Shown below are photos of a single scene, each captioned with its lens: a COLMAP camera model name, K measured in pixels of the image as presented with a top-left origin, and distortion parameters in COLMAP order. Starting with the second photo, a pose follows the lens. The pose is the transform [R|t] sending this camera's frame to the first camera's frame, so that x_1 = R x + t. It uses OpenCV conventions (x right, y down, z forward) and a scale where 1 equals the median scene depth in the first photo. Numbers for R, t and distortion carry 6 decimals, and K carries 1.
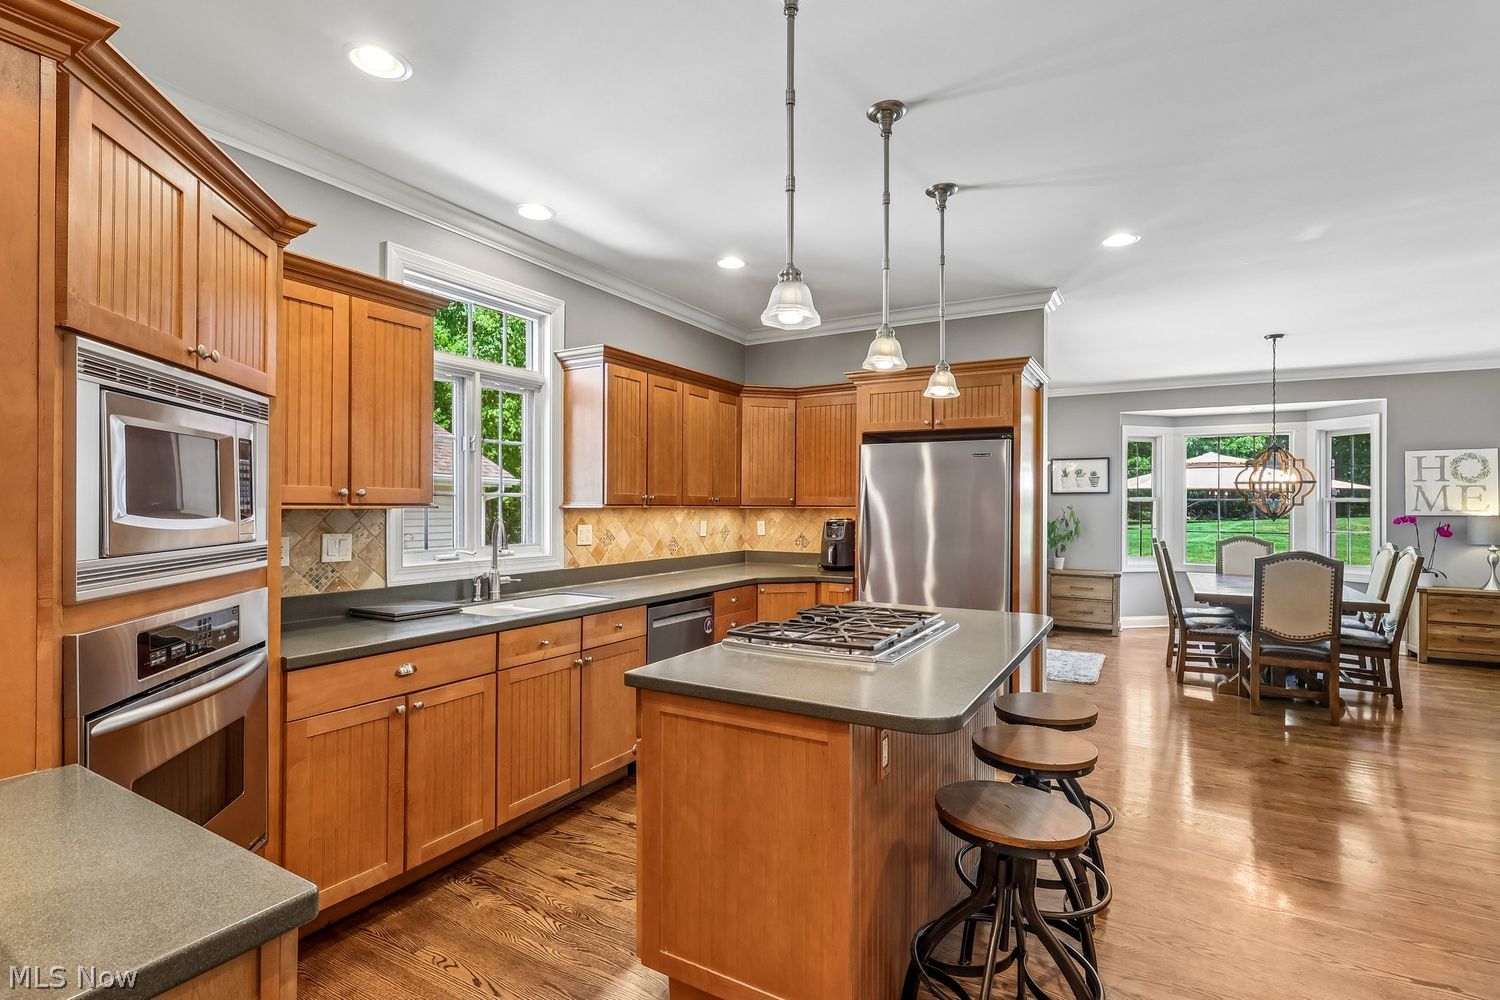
lens RADIAL K [[696.2, 0, 757.3], [0, 696.2, 504.4], [0, 0, 1]] dist [-0.001583, 0.000249]
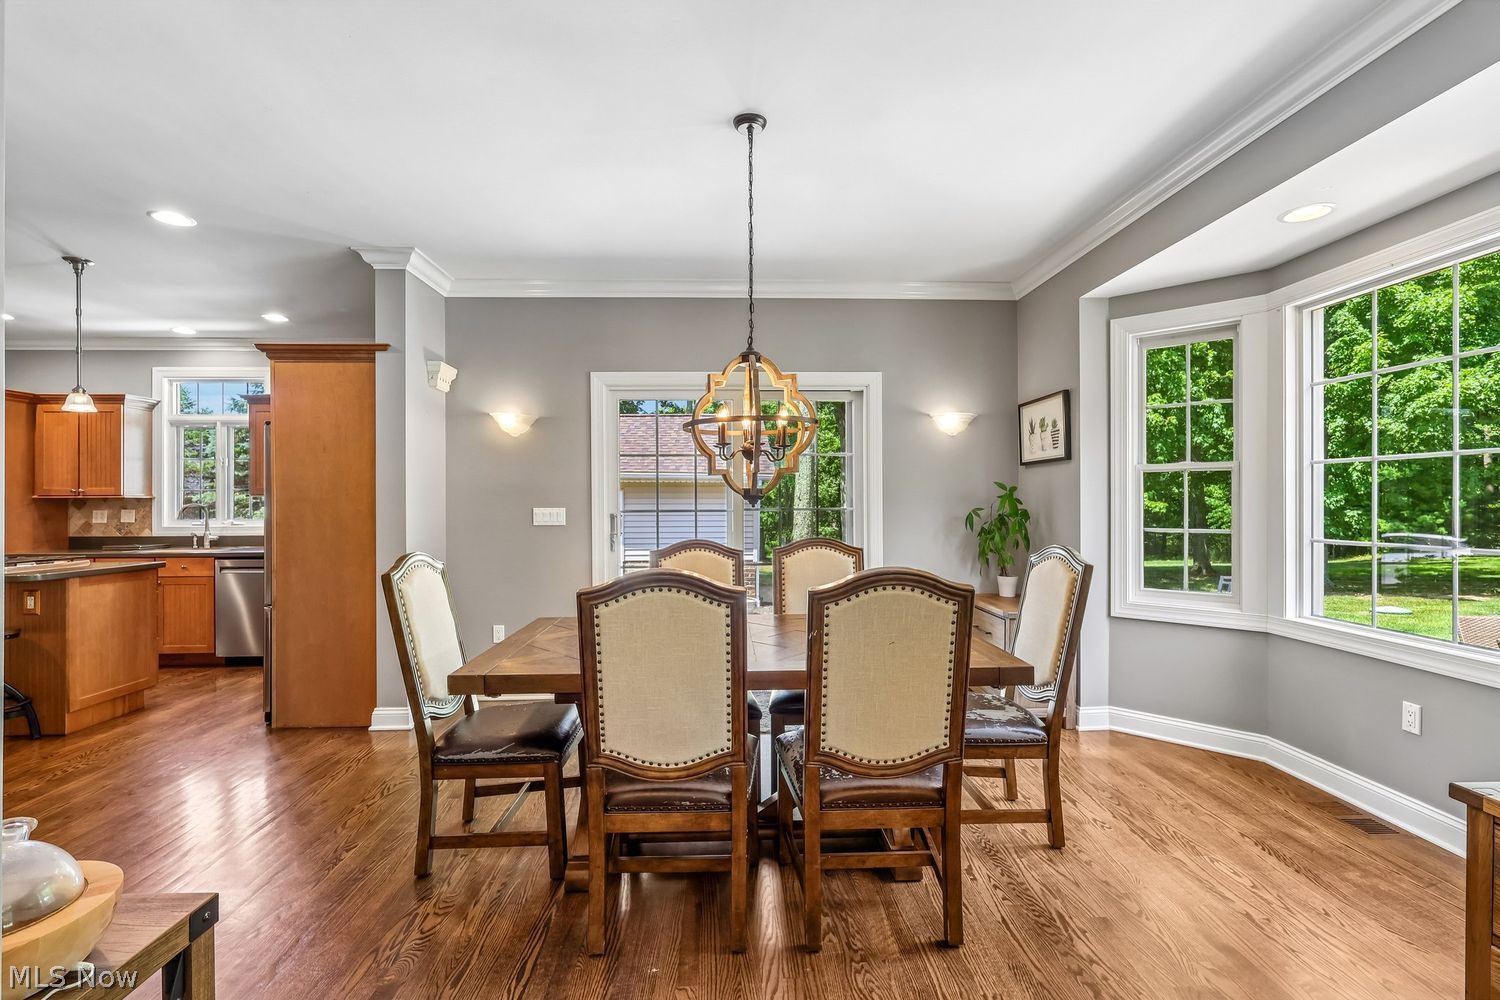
lens RADIAL K [[696.2, 0, 751.8], [0, 696.2, 497.7], [0, 0, 1]] dist [-0.001583, 0.000249]
pose [[0.533798, -0.012633, -0.845518, 1.509324], [0.010290, 0.999911, -0.008443, 0.028474], [0.845550, -0.004193, 0.533880, 0.984665]]
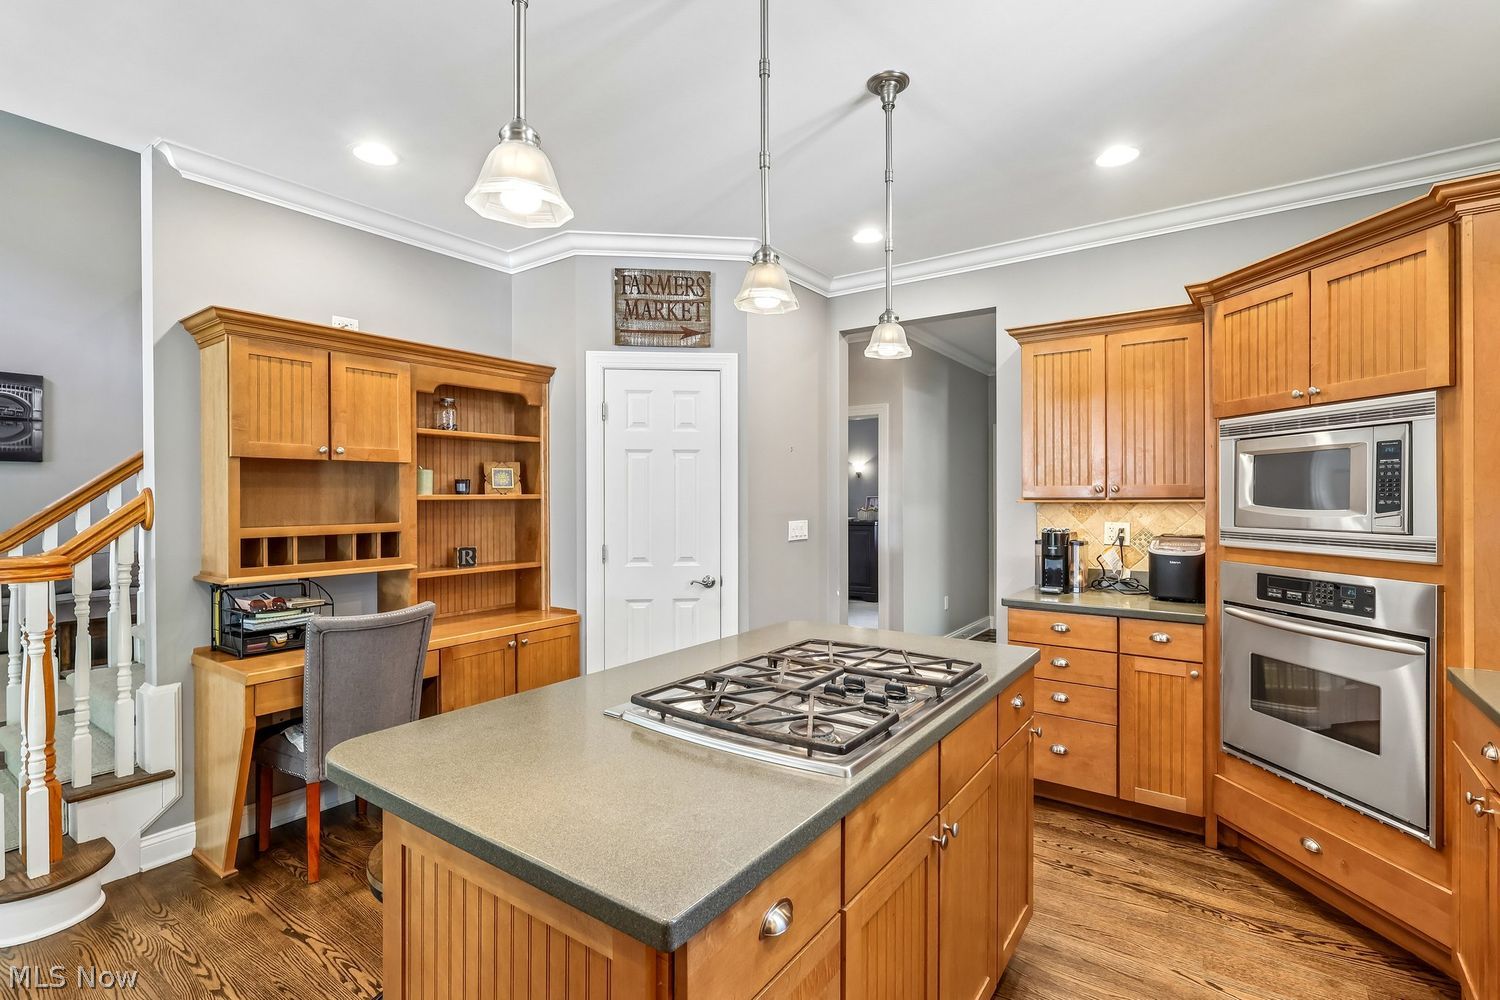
lens RADIAL K [[696.2, 0, 749.9], [0, 696.2, 499.4], [0, 0, 1]] dist [-0.001583, 0.000249]
pose [[-0.995683, -0.002125, 0.092794, 0.077632], [-0.001835, 0.999993, 0.003219, -0.001250], [-0.092801, 0.003034, -0.995680, 0.964597]]
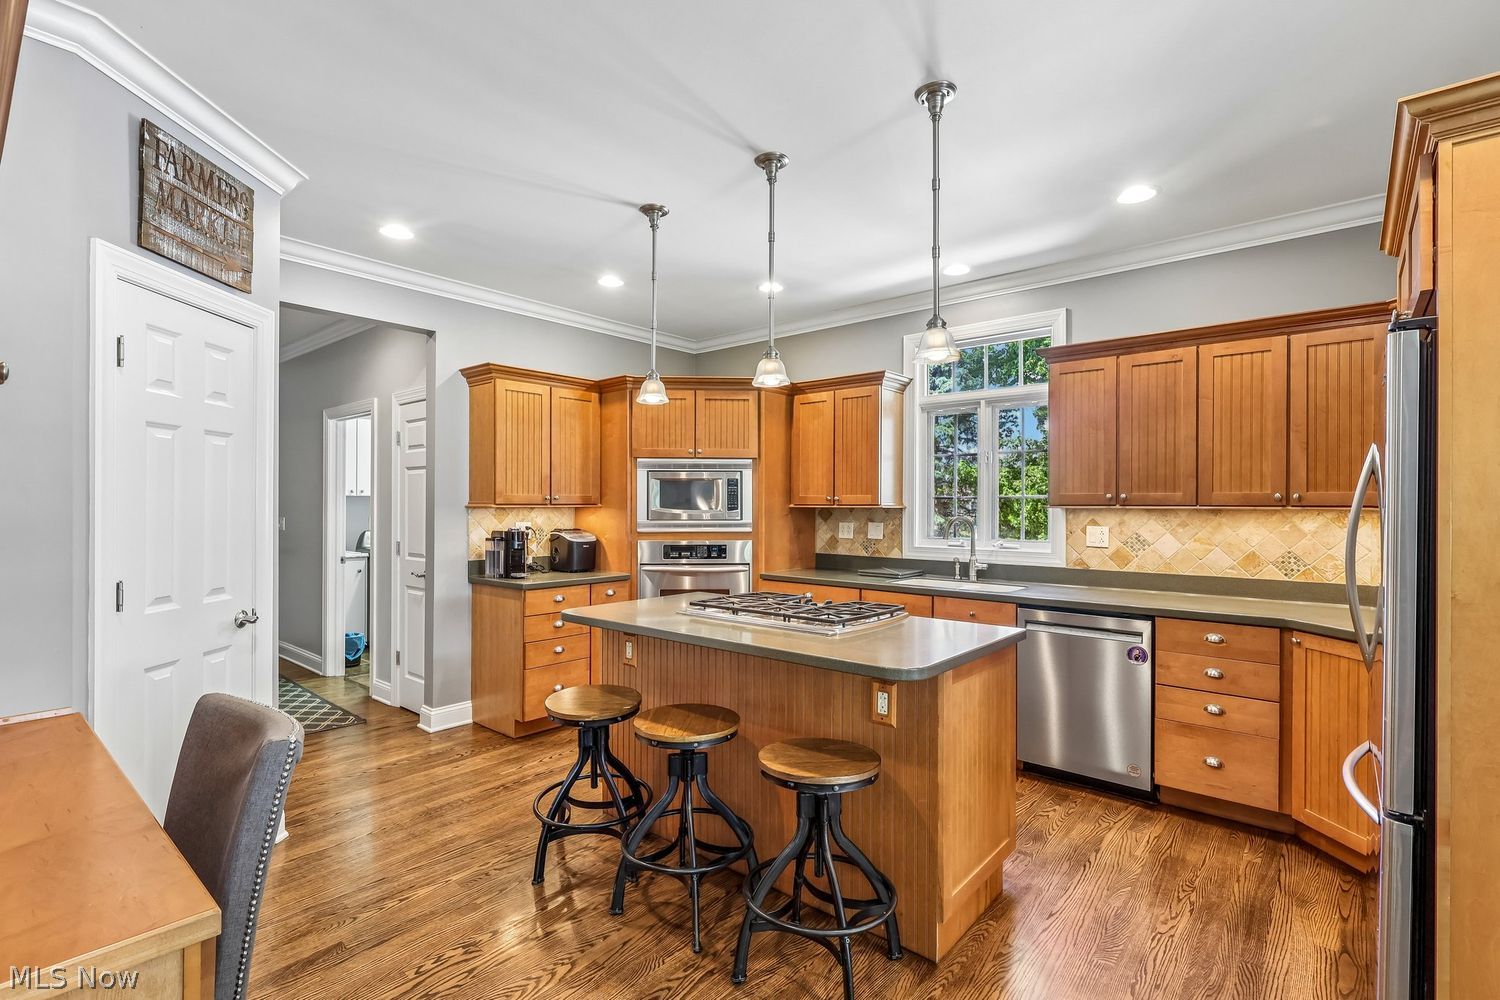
lens RADIAL K [[696.2, 0, 756.5], [0, 696.2, 504.0], [0, 0, 1]] dist [-0.001583, 0.000249]
pose [[-0.169509, -0.005930, -0.985511, 0.745483], [-0.001267, 0.999982, -0.005799, 0.004599], [0.985528, 0.000266, -0.169513, 0.662261]]
